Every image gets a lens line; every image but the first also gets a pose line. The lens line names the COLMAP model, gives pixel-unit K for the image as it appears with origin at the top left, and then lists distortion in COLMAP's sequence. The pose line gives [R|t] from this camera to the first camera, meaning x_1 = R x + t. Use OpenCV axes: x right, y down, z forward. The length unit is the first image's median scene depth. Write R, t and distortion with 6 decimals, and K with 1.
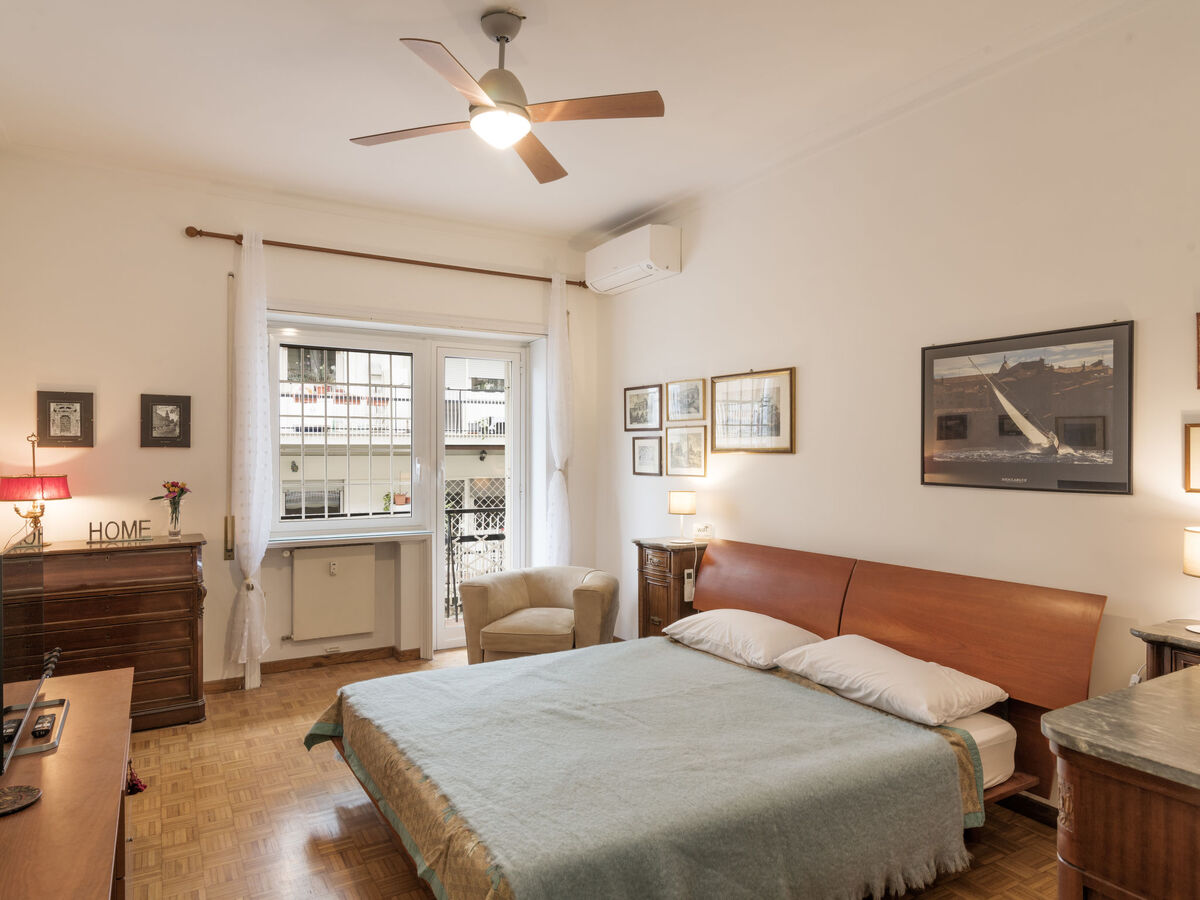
lens RADIAL K [[719.2, 0, 591.8], [0, 719.2, 453.2], [0, 0, 1]] dist [-0.001574, -0.000794]
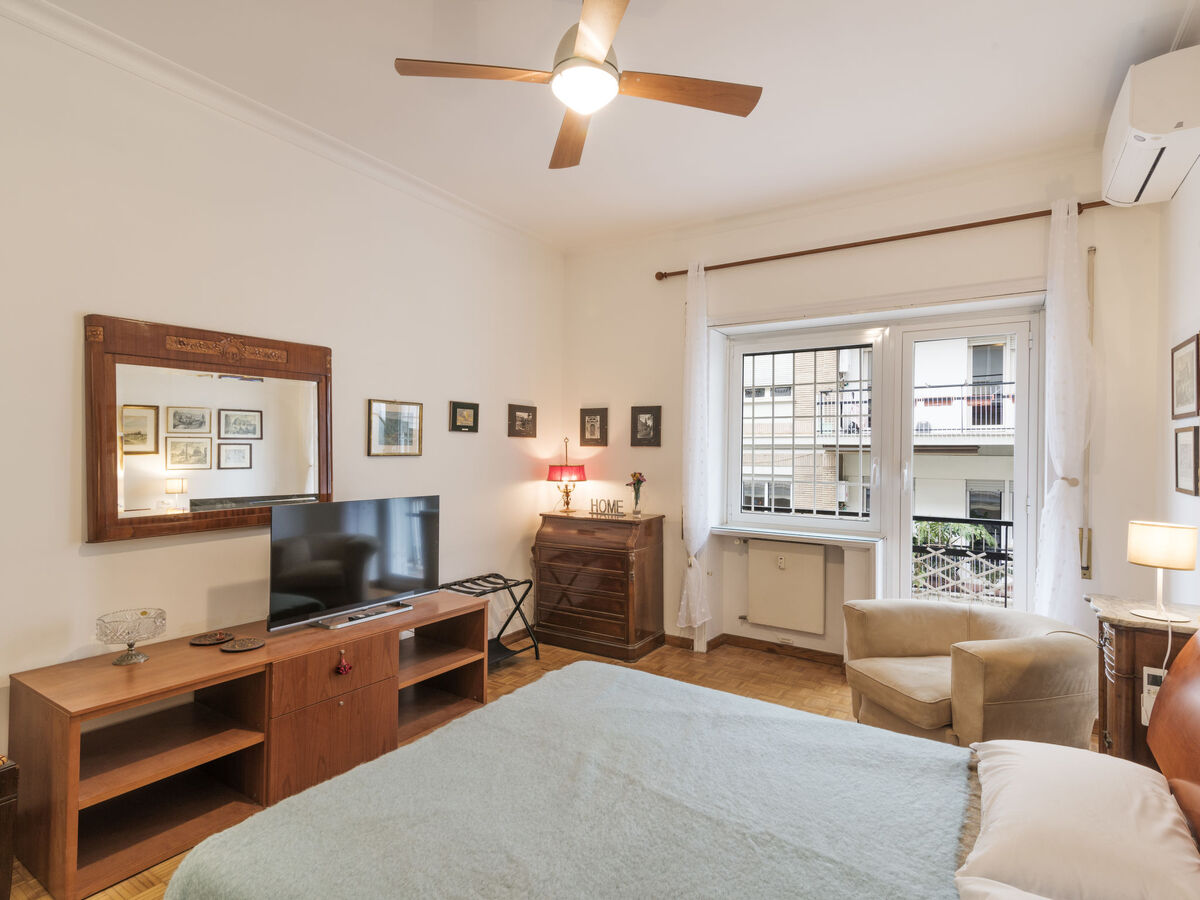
lens RADIAL K [[610.0, 0, 593.6], [0, 610.0, 452.5], [0, 0, 1]] dist [0.015735, -0.002249]
pose [[0.474508, 0.008124, -0.880214, 0.343696], [-0.009665, 0.999945, 0.004018, -0.000673], [0.880198, 0.006600, 0.474561, 0.397633]]
